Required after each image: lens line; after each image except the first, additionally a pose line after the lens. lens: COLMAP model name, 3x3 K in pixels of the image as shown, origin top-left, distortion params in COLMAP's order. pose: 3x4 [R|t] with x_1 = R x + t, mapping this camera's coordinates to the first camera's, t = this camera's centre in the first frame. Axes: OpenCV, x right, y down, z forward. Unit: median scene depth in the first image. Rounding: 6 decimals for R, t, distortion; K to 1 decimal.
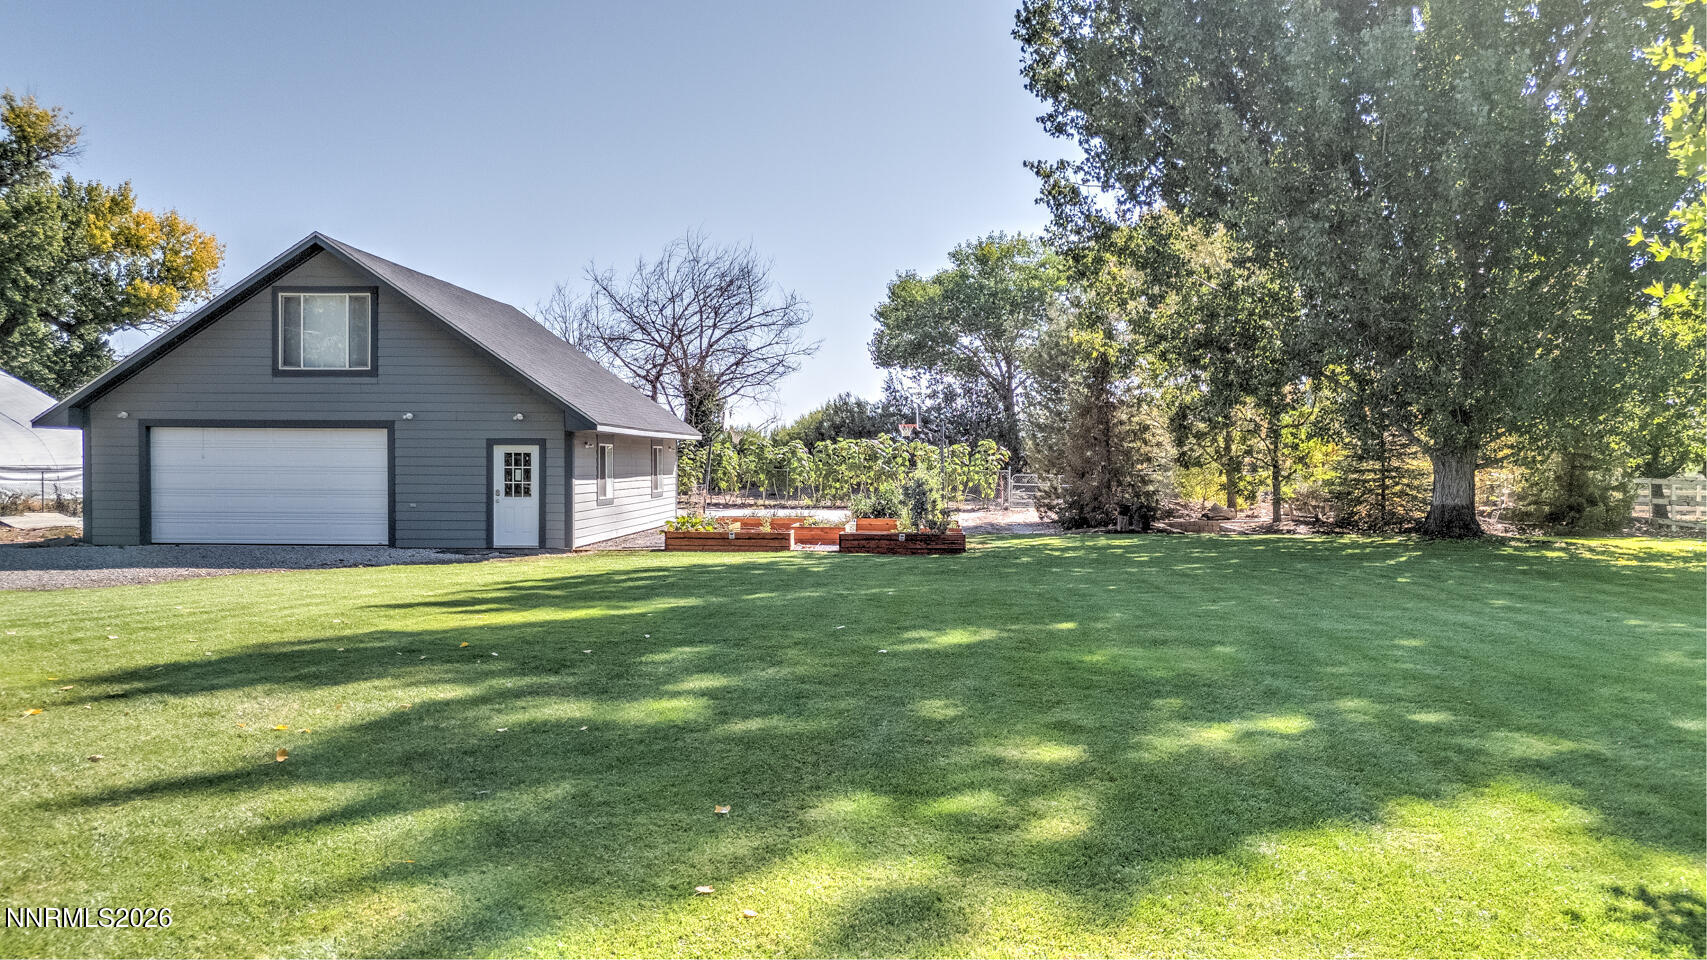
lens RADIAL K [[1256.4, 0, 850.4], [0, 1256.4, 472.6], [0, 0, 1]] dist [0.069378, -0.067630]
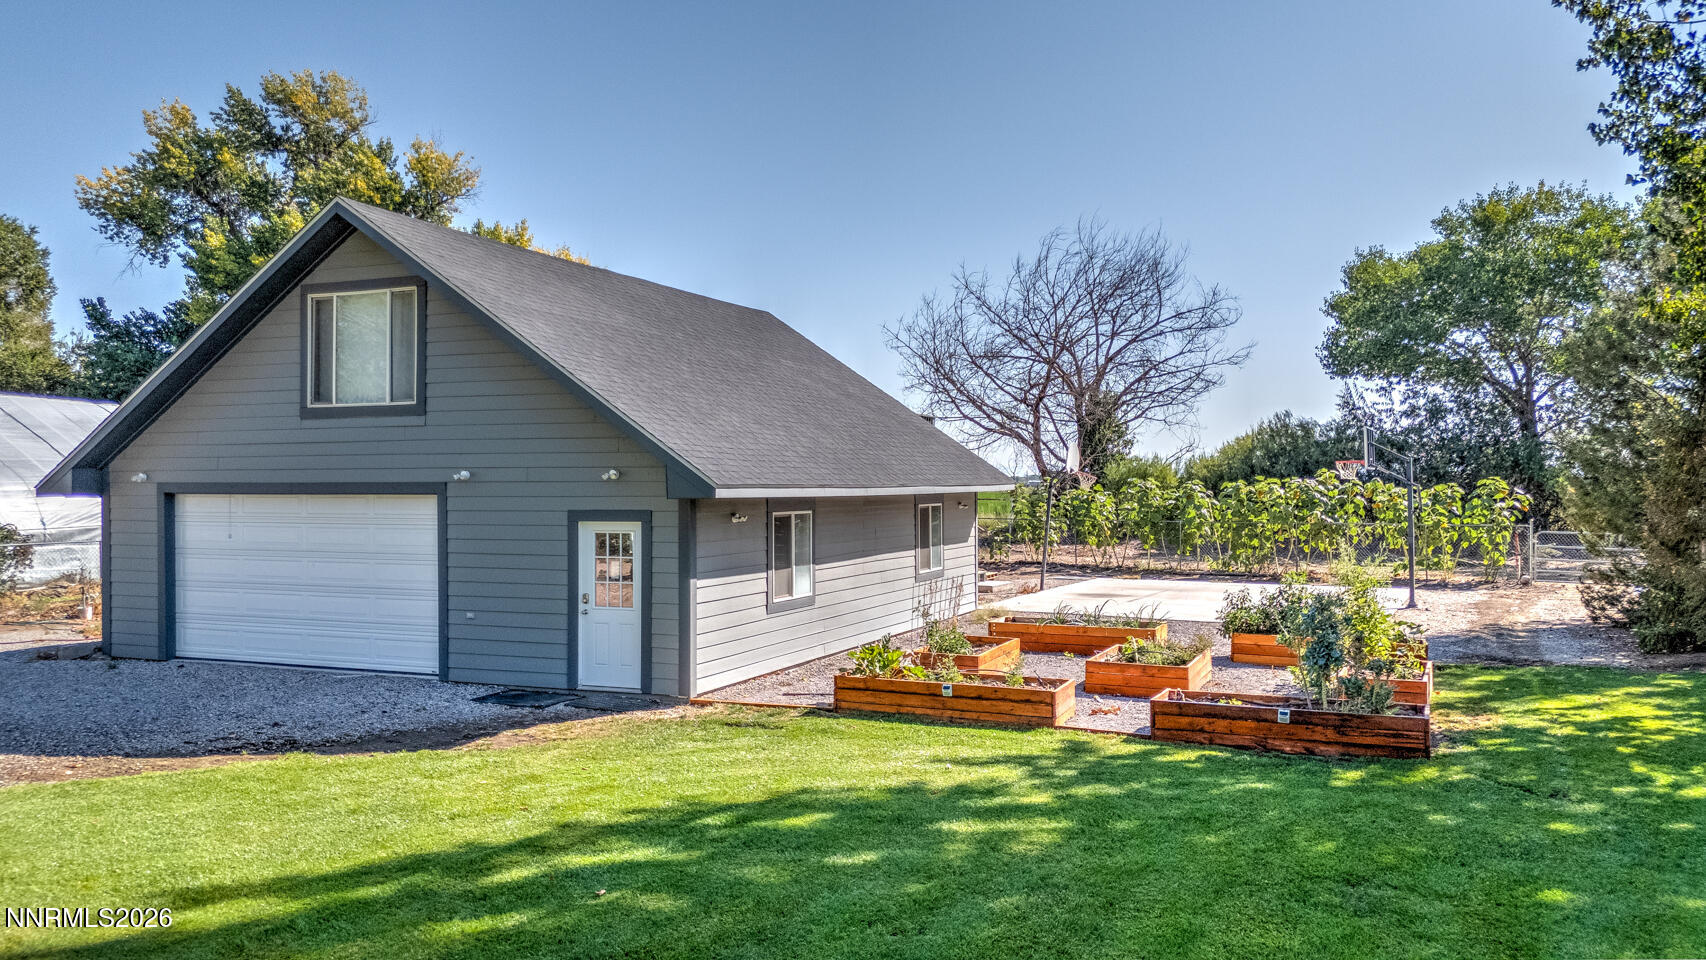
lens RADIAL K [[1255.6, 0, 849.9], [0, 1255.6, 472.6], [0, 0, 1]] dist [0.069378, -0.067630]
pose [[0.934416, -0.009697, -0.356051, 0.027225], [0.003350, 0.999824, -0.018440, -0.015440], [0.356167, 0.016038, 0.934285, 0.219144]]
